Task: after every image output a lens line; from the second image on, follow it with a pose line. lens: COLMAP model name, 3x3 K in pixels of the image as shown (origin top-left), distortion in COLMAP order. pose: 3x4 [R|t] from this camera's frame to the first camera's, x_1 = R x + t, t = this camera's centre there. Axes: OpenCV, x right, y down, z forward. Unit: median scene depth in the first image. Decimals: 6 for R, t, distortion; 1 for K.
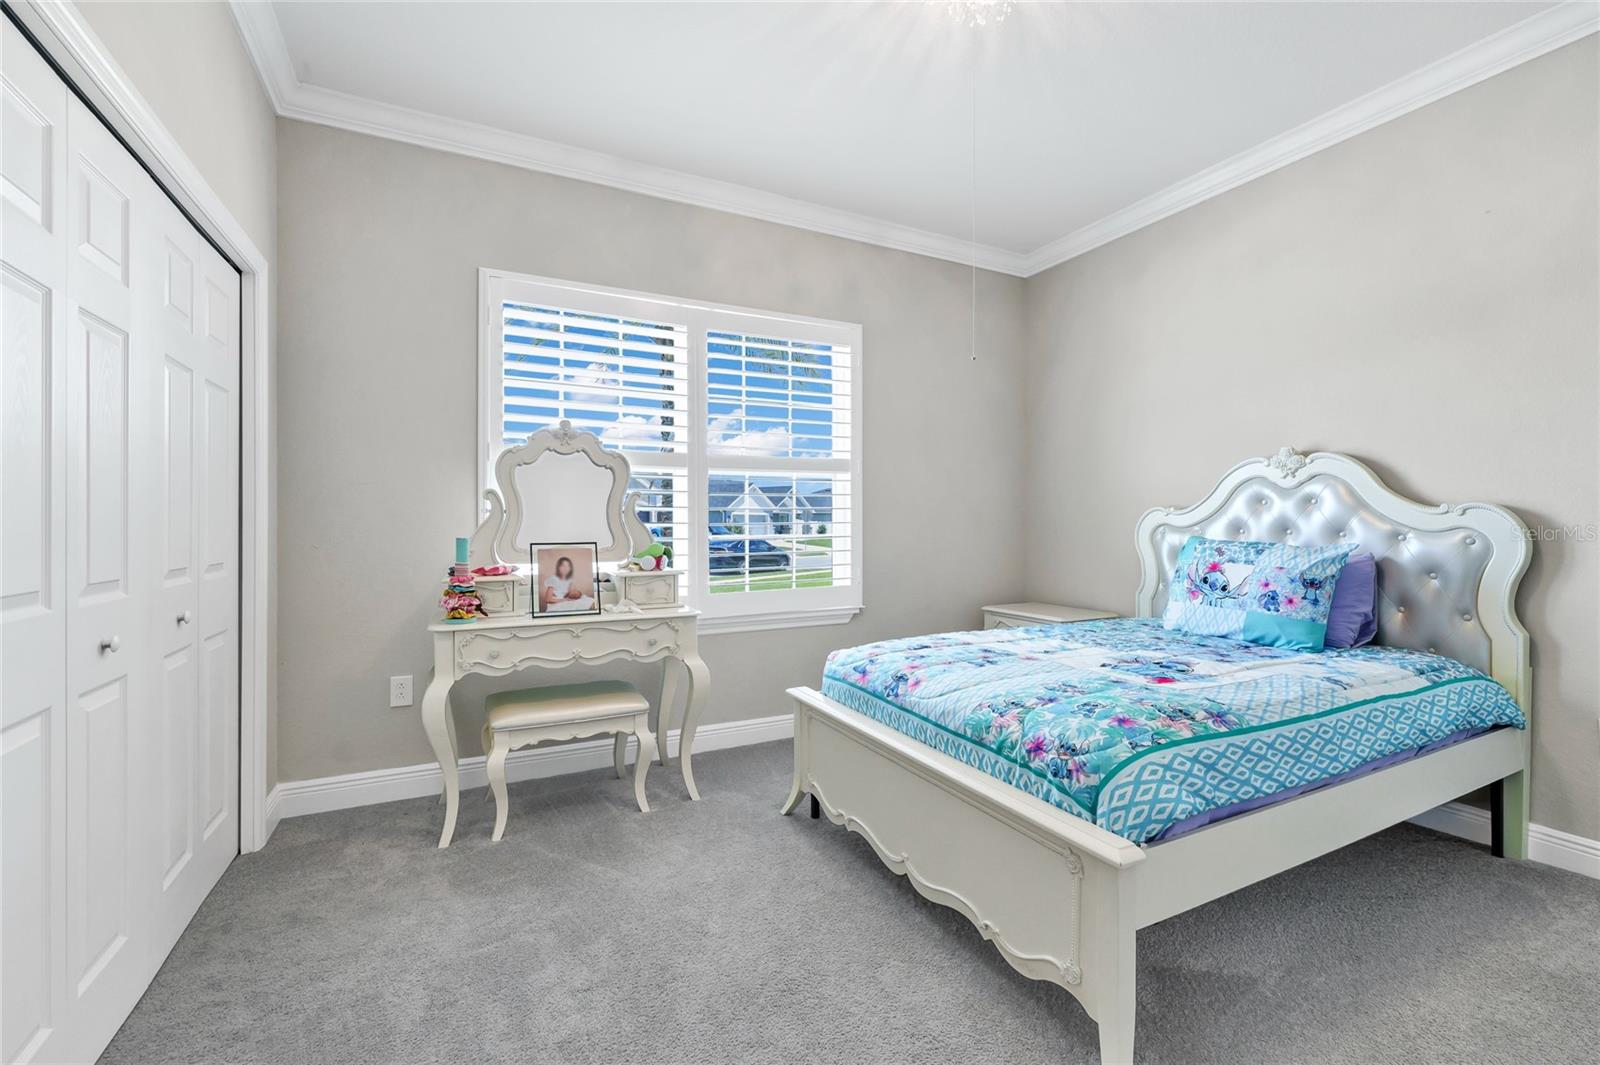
lens RADIAL K [[667.3, 0, 801.1], [0, 667.3, 525.1], [0, 0, 1]] dist [-0.000075, -0.001208]
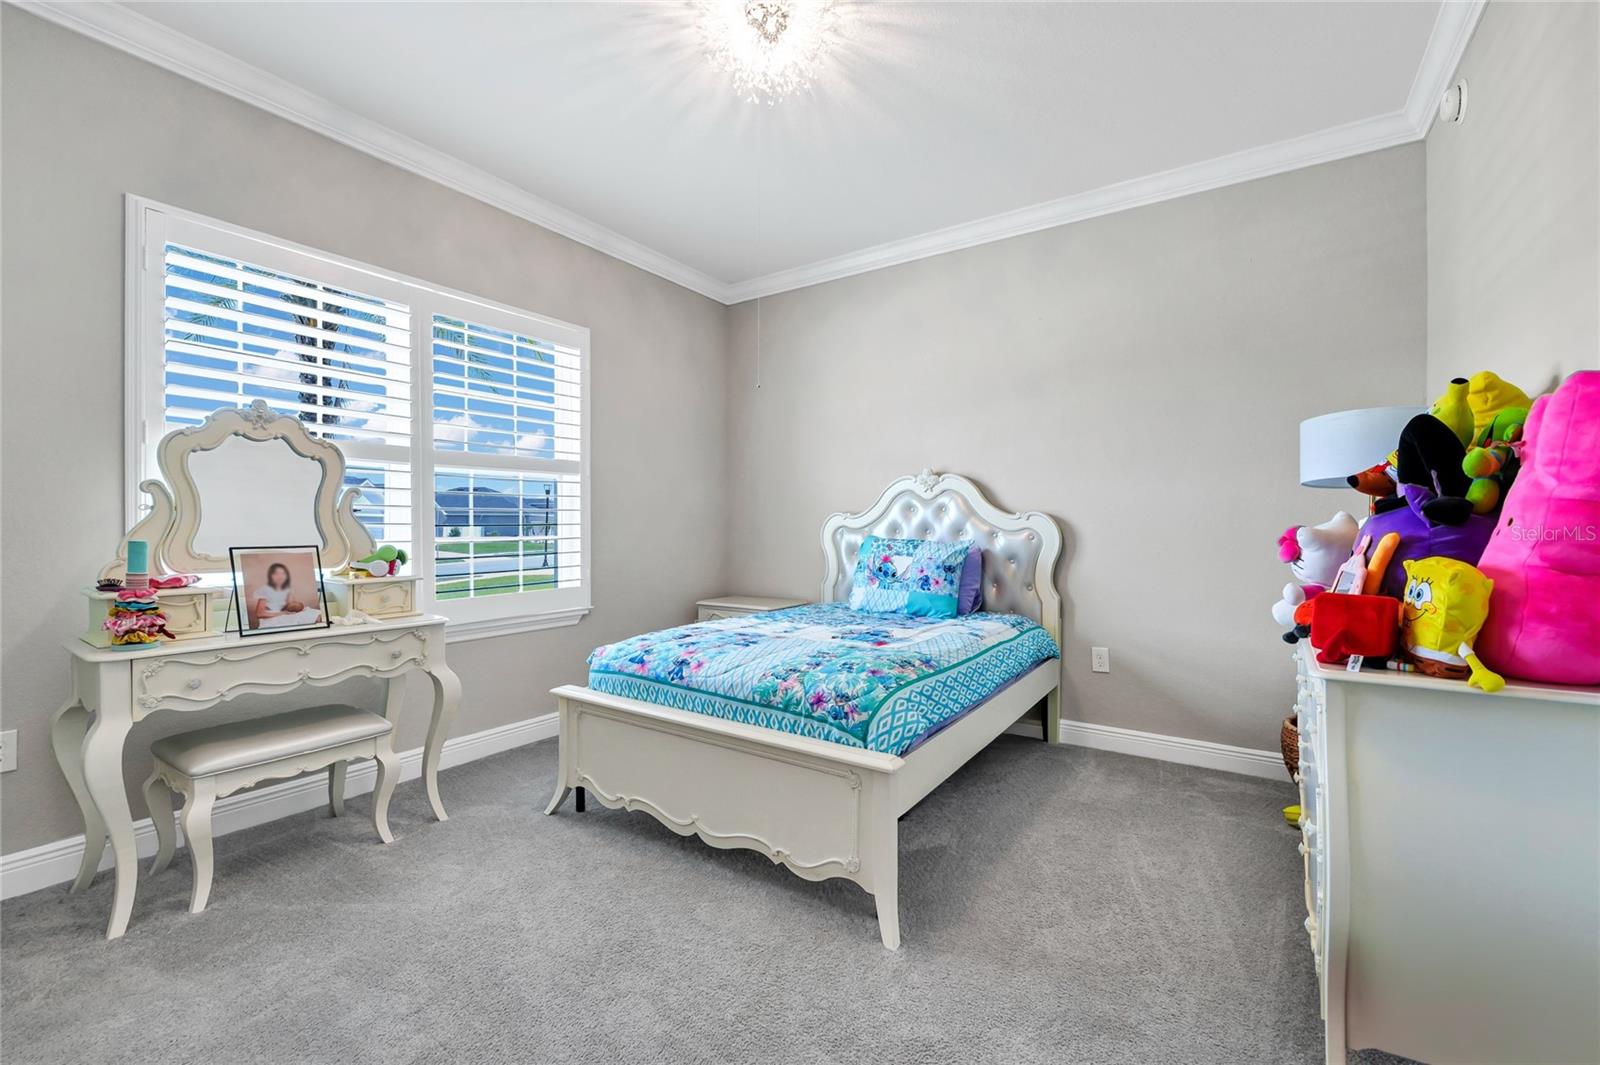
lens RADIAL K [[667.3, 0, 797.2], [0, 667.3, 528.7], [0, 0, 1]] dist [-0.000075, -0.001208]
pose [[0.875276, -0.000084, 0.483623, -0.185204], [-0.000448, 0.999999, 0.000984, 0.003156], [-0.483623, -0.001078, 0.875276, -0.058602]]
